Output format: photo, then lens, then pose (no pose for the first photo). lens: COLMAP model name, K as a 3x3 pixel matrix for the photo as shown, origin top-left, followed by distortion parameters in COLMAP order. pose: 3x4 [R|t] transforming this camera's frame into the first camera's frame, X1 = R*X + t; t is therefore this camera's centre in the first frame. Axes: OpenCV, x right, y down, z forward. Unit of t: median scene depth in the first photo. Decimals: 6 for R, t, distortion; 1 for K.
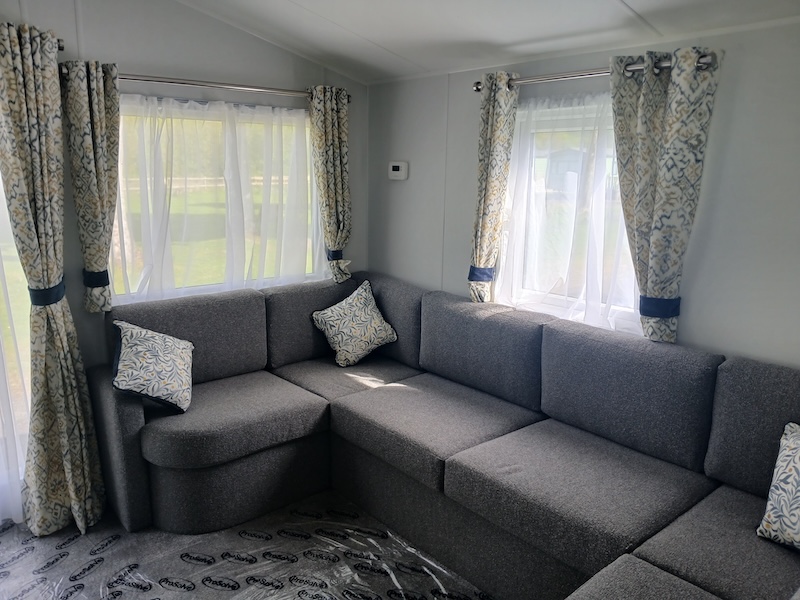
lens RADIAL K [[623.7, 0, 398.9], [0, 623.7, 297.2], [0, 0, 1]] dist [-0.000636, -0.022603]
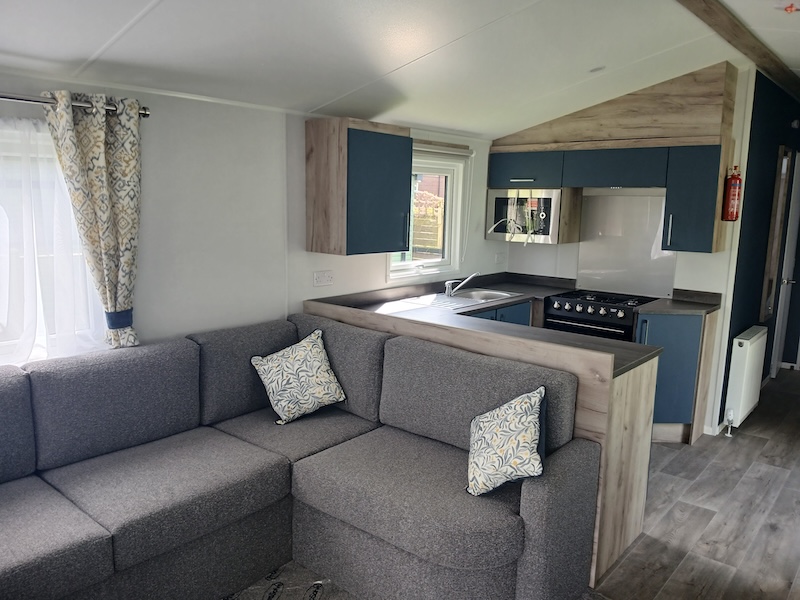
lens RADIAL K [[623.7, 0, 402.0], [0, 623.7, 301.9], [0, 0, 1]] dist [-0.000636, -0.022603]
pose [[-0.154327, -0.174788, 0.972436, -0.817911], [0.182281, 0.962296, 0.201894, -0.160193], [-0.971060, 0.208414, -0.116648, 0.672356]]
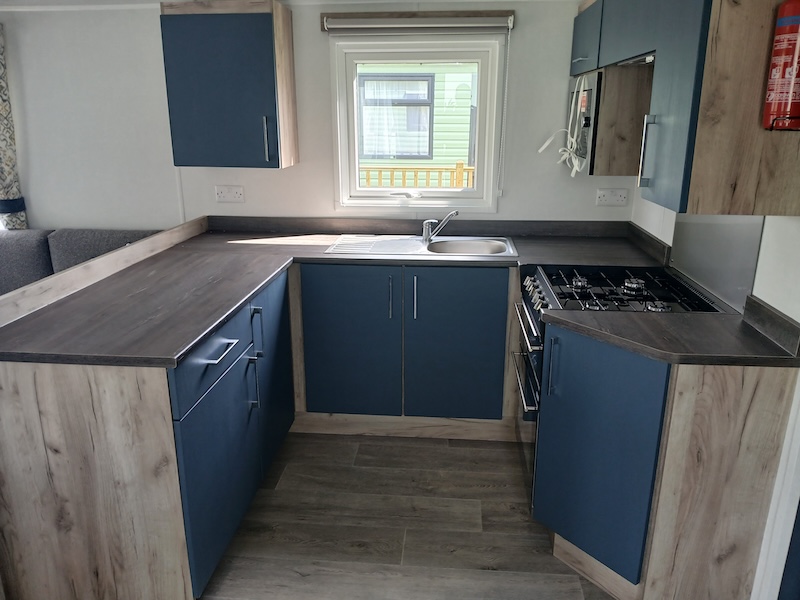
lens RADIAL K [[623.7, 0, 399.0], [0, 623.7, 305.5], [0, 0, 1]] dist [-0.000636, -0.022603]
pose [[0.724712, -0.213812, 0.655040, 0.089476], [0.152391, 0.976833, 0.150249, 0.171988], [-0.671989, -0.009065, 0.740506, -0.701327]]
